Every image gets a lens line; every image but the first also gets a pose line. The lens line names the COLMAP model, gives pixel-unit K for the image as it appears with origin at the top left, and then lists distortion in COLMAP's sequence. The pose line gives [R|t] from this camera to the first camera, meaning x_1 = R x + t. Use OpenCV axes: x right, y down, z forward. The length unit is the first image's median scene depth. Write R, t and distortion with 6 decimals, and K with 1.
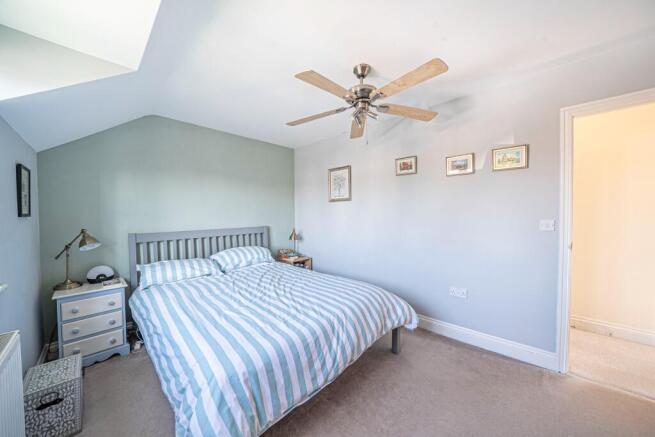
lens RADIAL K [[226.1, 0, 325.6], [0, 226.1, 216.4], [0, 0, 1]] dist [-0.000541, -0.000004]
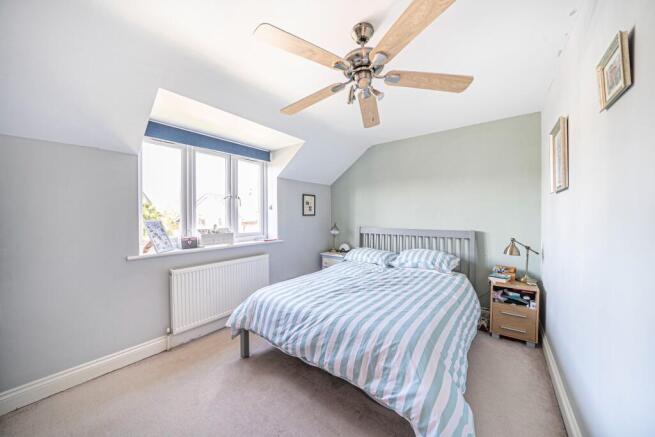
lens RADIAL K [[226.1, 0, 325.6], [0, 226.1, 216.4], [0, 0, 1]] dist [-0.000541, -0.000004]
pose [[0.116968, 0.013917, -0.993038, 0.689139], [-0.016780, 0.999787, 0.012035, -0.012743], [0.992994, 0.015255, 0.117177, 0.584495]]
